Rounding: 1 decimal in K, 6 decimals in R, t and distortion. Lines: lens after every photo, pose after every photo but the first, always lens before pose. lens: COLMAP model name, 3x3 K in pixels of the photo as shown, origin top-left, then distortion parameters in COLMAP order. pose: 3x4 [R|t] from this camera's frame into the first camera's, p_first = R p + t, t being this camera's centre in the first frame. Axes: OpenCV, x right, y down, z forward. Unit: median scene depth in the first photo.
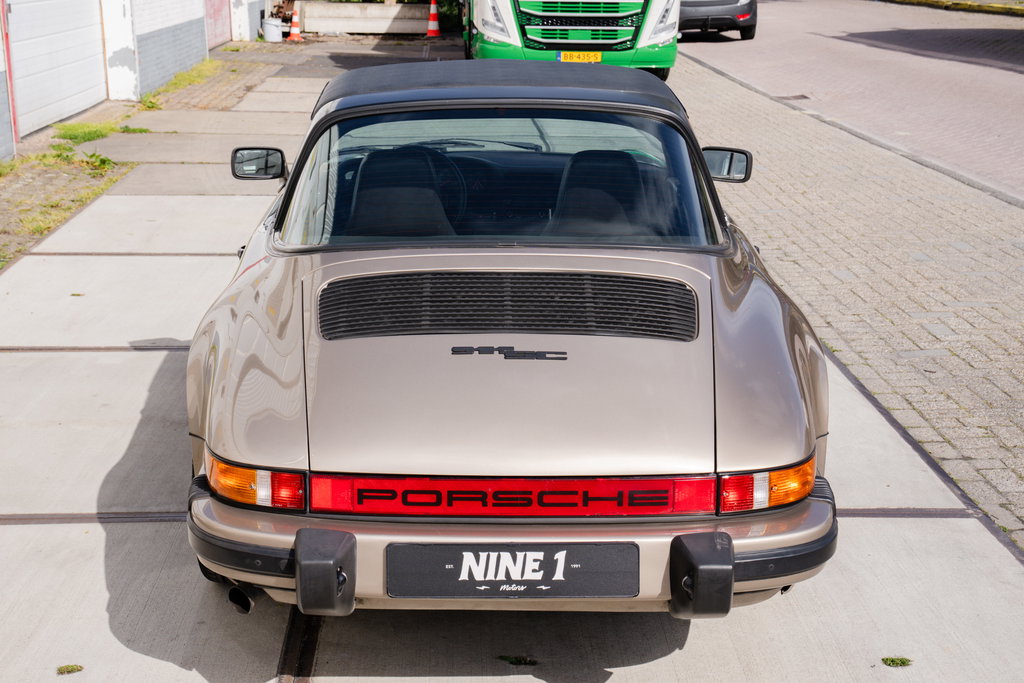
lens RADIAL K [[1503.1, 0, 438.9], [0, 1503.1, 342.3], [0, 0, 1]] dist [0.042425, 0.075441]
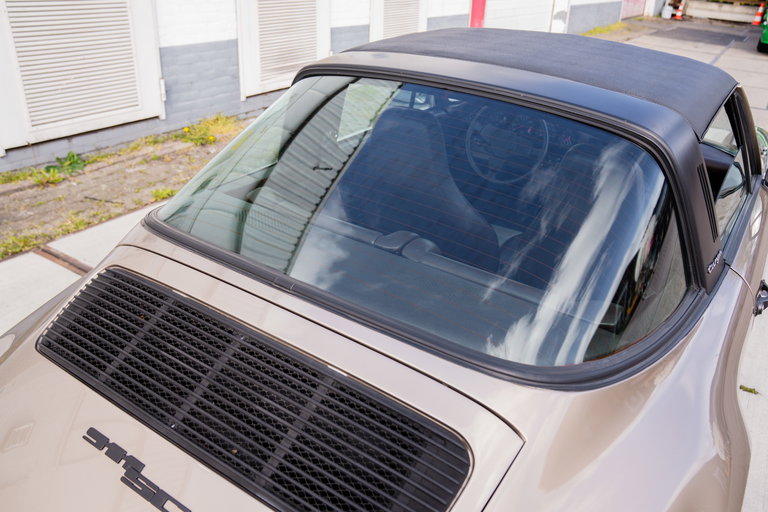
lens RADIAL K [[603.5, 0, 398.6], [0, 603.5, 239.7], [0, 0, 1]] dist [-0.104384, 0.110531]
pose [[0.846299, 0.279708, -0.453367, 0.090915], [-0.195007, 0.954654, 0.224961, -0.067023], [0.495732, -0.101975, 0.862468, 0.308425]]
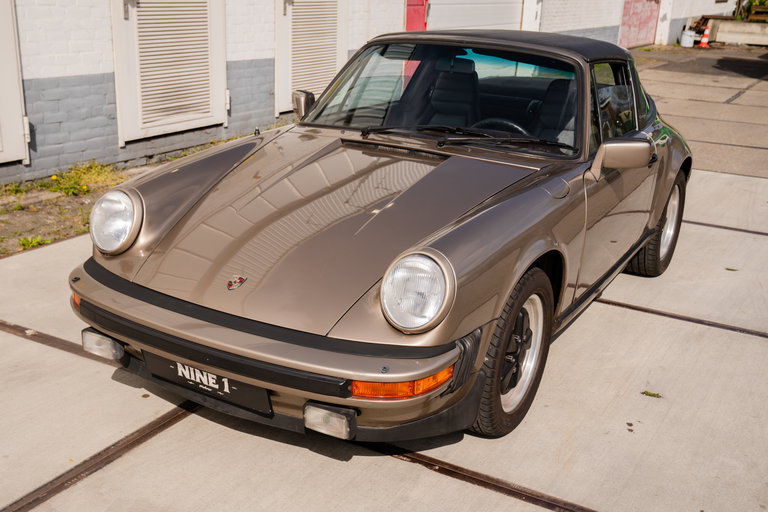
lens RADIAL K [[877.4, 0, 354.1], [0, 877.4, 290.7], [0, 0, 1]] dist [-0.011370, 0.209827]
pose [[0.863321, 0.211772, -0.458072, 0.176872], [-0.174529, 0.976973, 0.122734, -0.041526], [0.473515, -0.026012, 0.880401, 0.205869]]
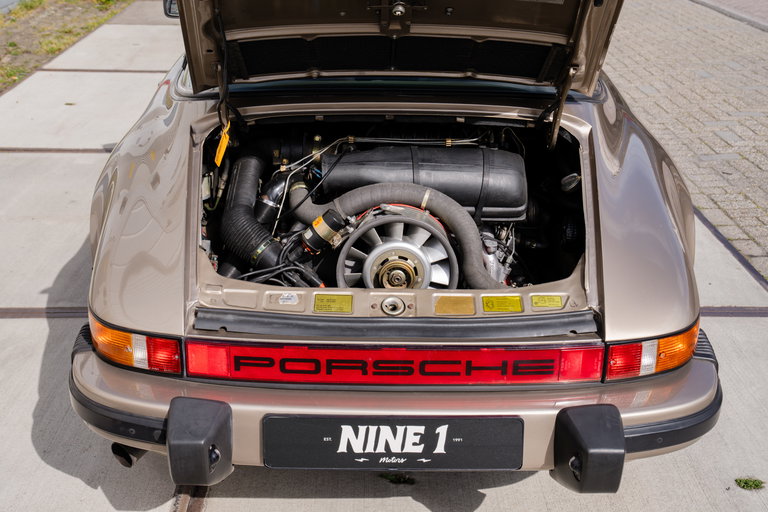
lens RADIAL K [[920.2, 0, 347.9], [0, 920.2, 252.9], [0, 0, 1]] dist [0.011991, 0.291059]
pose [[0.999964, 0.006157, -0.005873, 0.007904], [-0.005215, 0.988861, 0.148753, -0.020102], [0.006724, -0.148717, 0.988857, 0.148008]]
